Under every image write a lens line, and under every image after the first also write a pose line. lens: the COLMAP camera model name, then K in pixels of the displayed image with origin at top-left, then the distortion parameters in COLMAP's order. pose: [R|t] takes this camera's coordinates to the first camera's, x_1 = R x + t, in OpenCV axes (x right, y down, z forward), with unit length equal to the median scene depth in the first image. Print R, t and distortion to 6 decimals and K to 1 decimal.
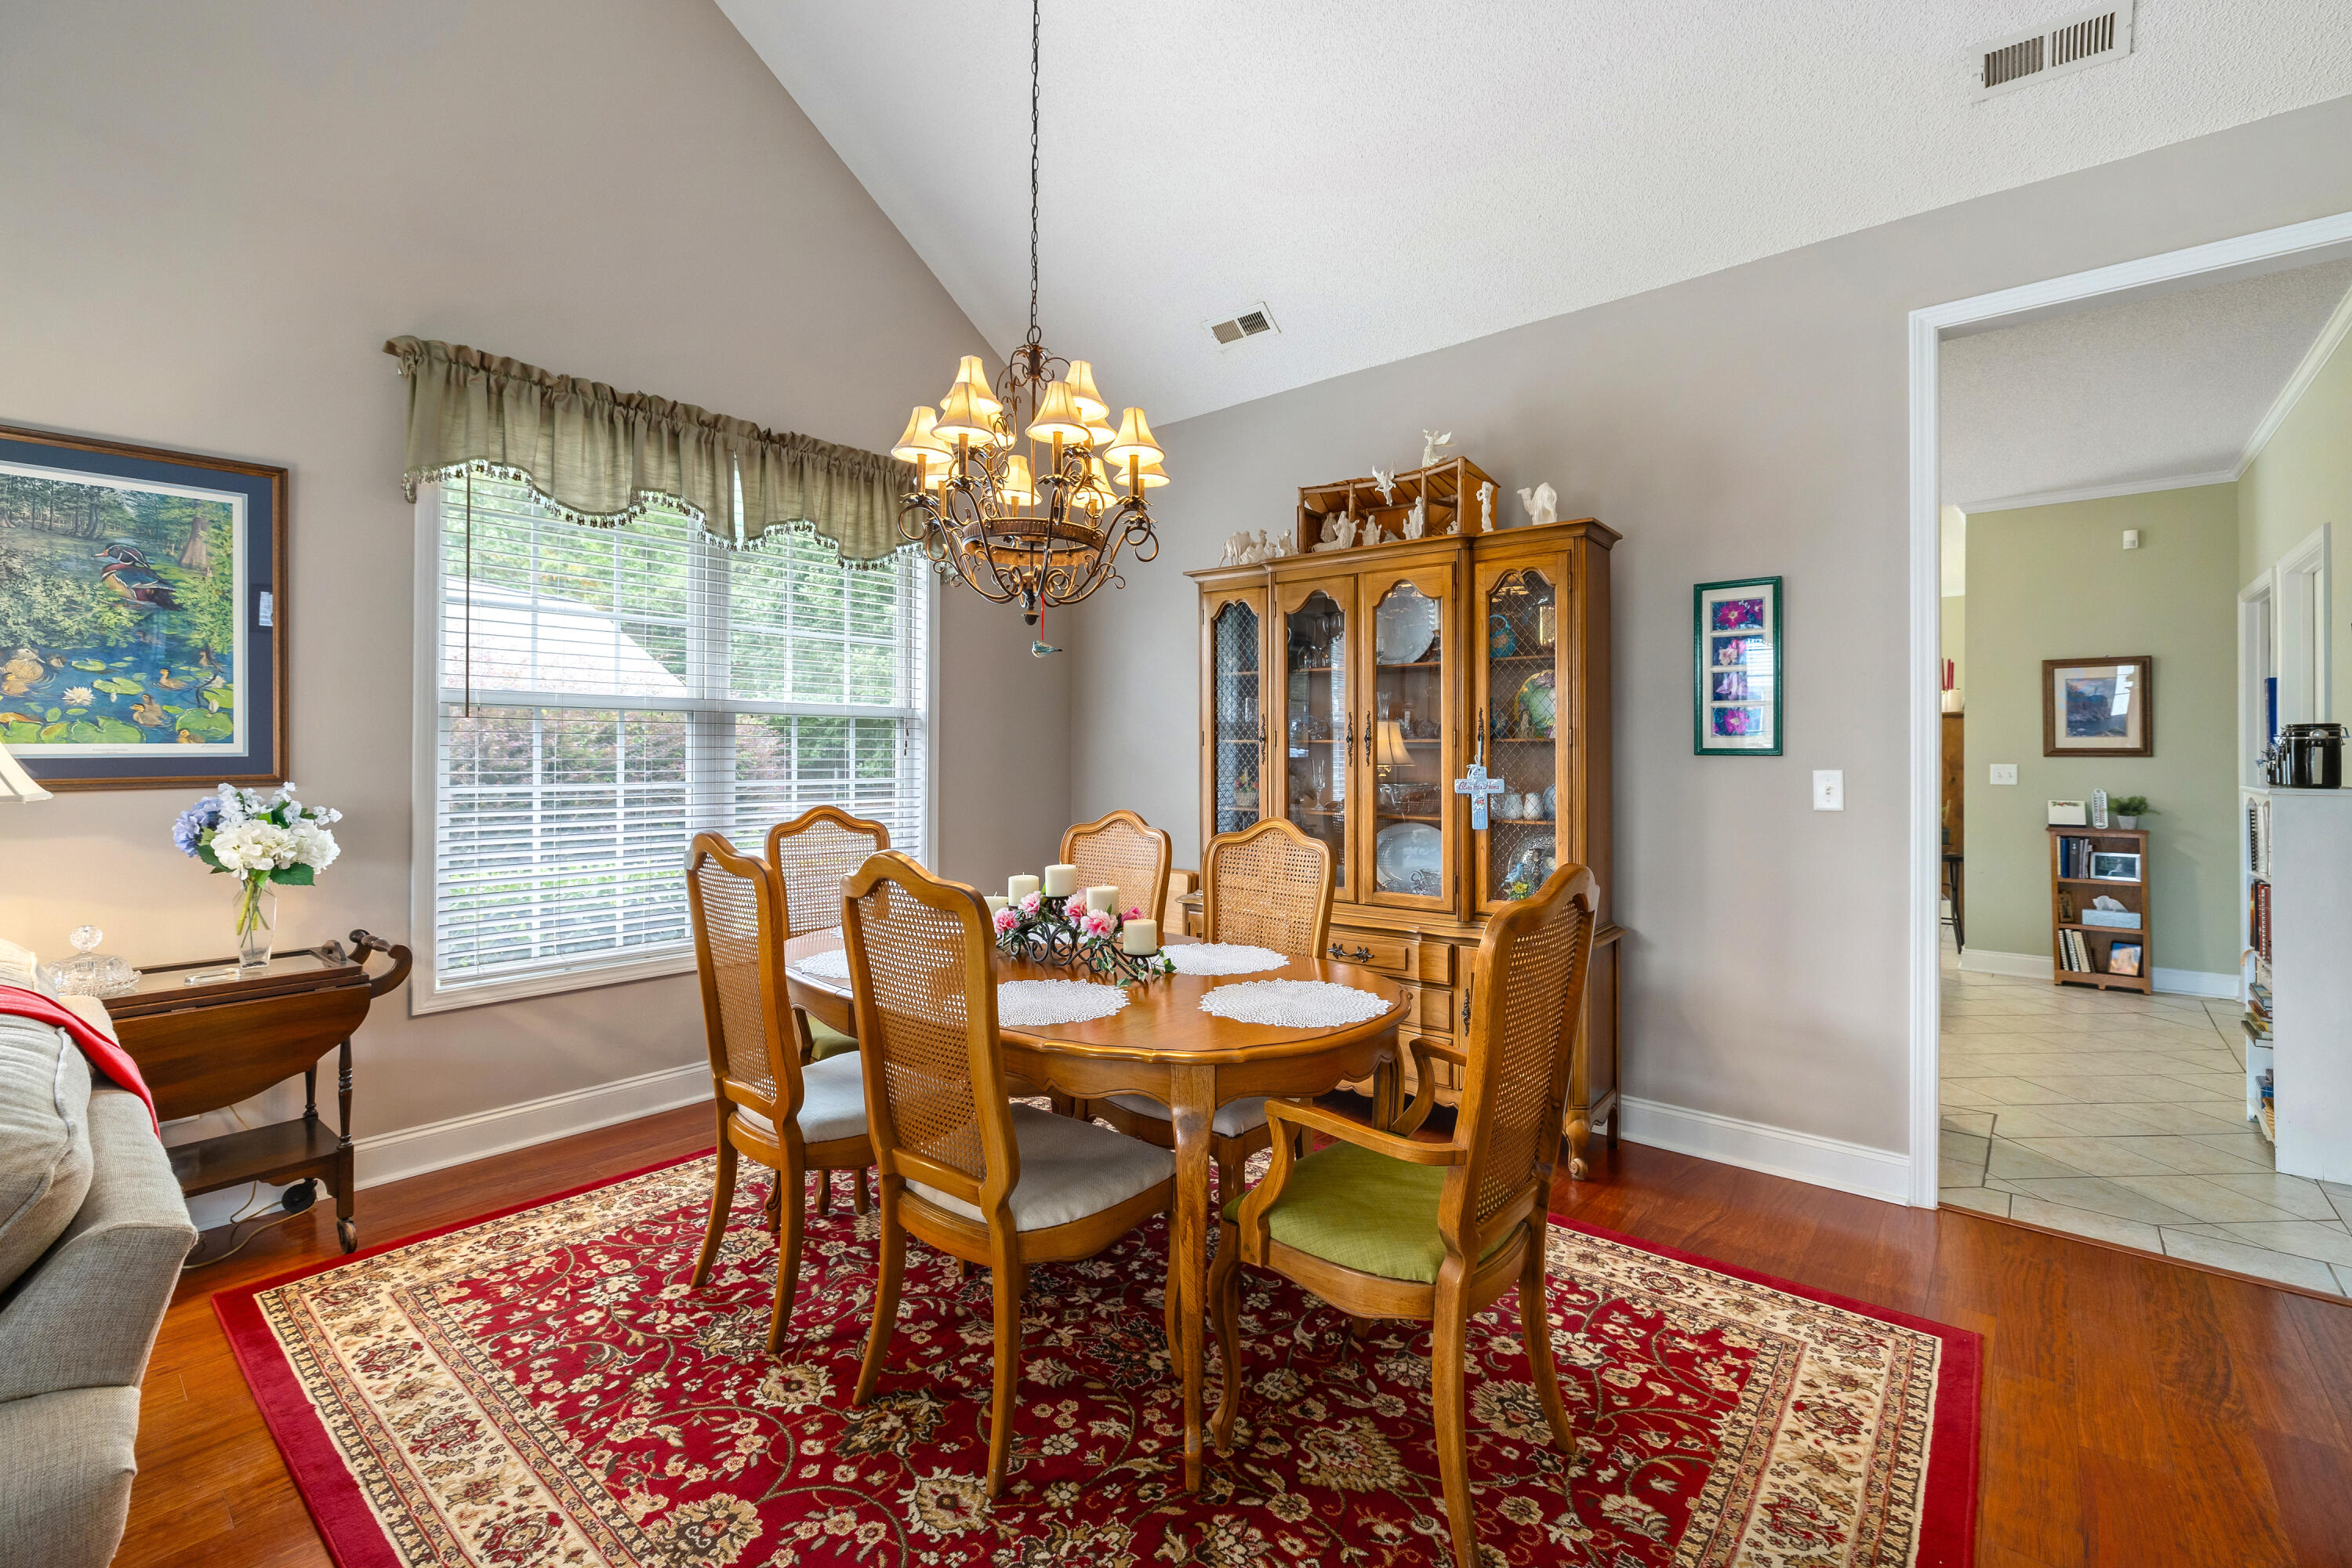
lens RADIAL K [[1014.8, 0, 1162.6], [0, 1014.8, 742.4], [0, 0, 1]] dist [-0.000875, -0.000120]
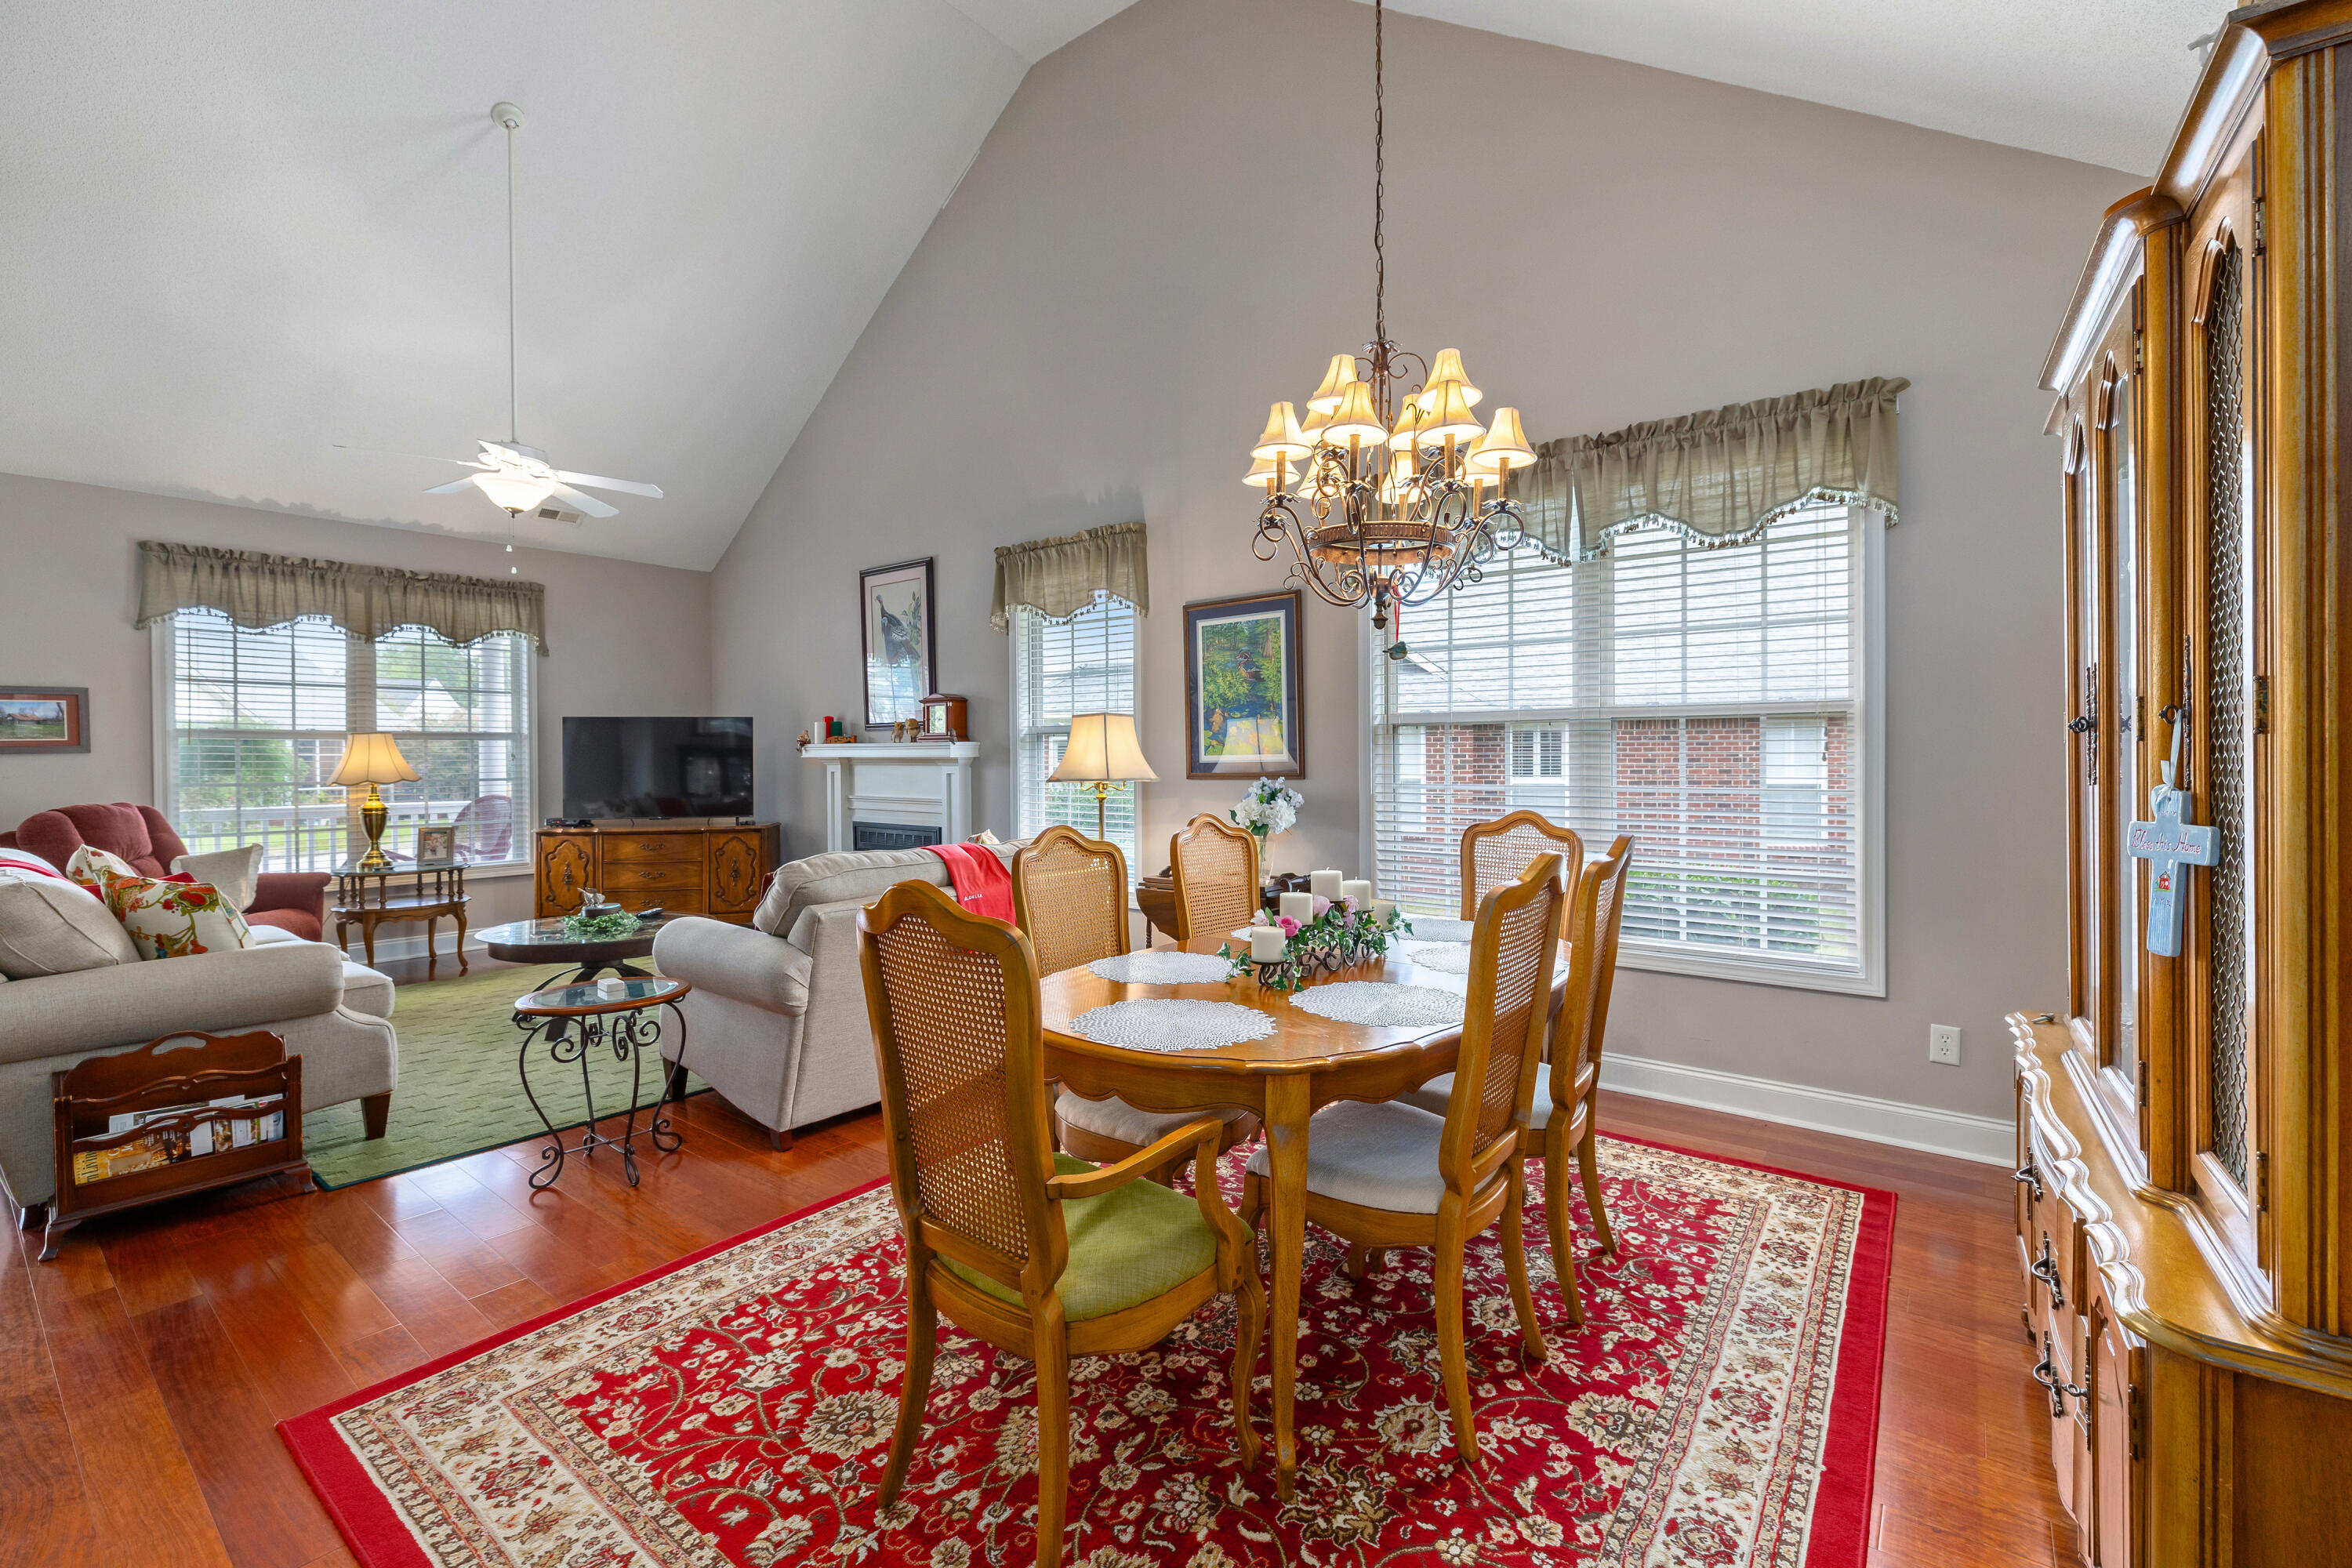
lens RADIAL K [[1002.2, 0, 1171.0], [0, 1002.2, 765.0], [0, 0, 1]] dist [-0.000817, -0.000062]
pose [[0.045907, 0.000014, -0.998946, 0.657039], [0.010291, 0.999947, 0.000487, 0.014775], [0.998893, -0.010302, 0.045904, 0.597525]]
